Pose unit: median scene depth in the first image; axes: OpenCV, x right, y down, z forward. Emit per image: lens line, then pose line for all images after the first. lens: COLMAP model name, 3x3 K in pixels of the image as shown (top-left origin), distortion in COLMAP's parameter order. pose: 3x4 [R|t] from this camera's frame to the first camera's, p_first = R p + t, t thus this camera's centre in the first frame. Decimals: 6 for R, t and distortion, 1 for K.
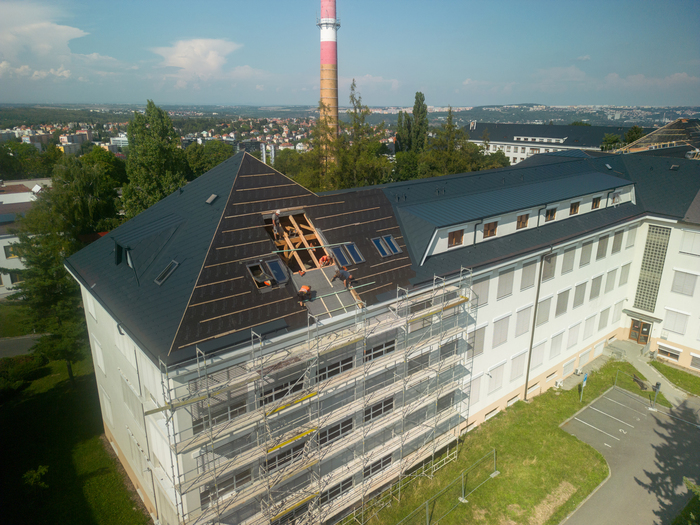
lens RADIAL K [[494.5, 0, 350.0], [0, 494.5, 262.5], [0, 0, 1]] dist [0.026992, -0.002568]
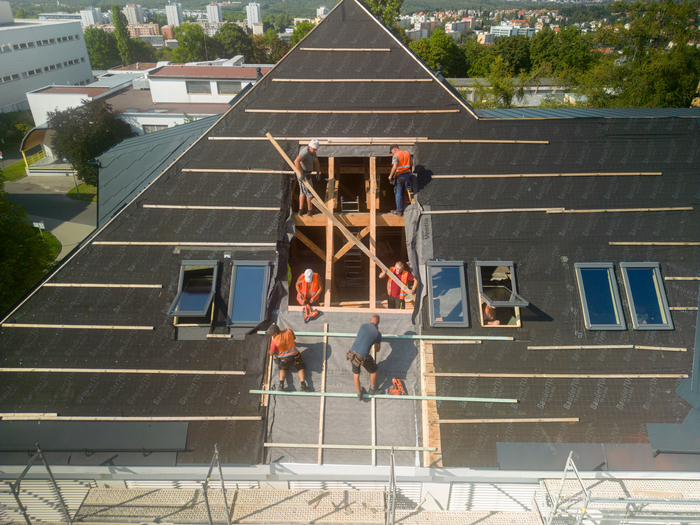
lens RADIAL K [[494.5, 0, 350.0], [0, 494.5, 262.5], [0, 0, 1]] dist [0.026992, -0.002568]
pose [[0.763794, 0.305953, -0.568341, 0.114697], [-0.192424, 0.948415, 0.251958, -0.101247], [0.616110, -0.083081, 0.783266, 0.599736]]
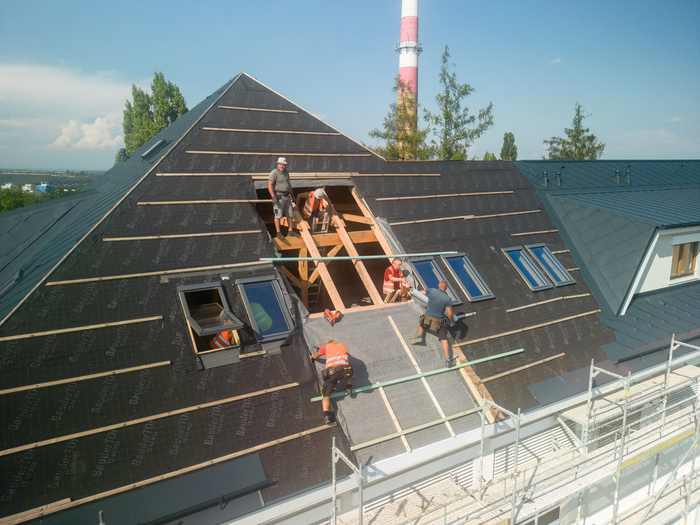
lens RADIAL K [[494.5, 0, 350.0], [0, 494.5, 262.5], [0, 0, 1]] dist [0.026992, -0.002568]
pose [[0.988703, 0.022562, -0.148181, -0.024250], [-0.040168, 0.992329, -0.116920, 0.020399], [0.144407, 0.121551, 0.982024, 0.523993]]
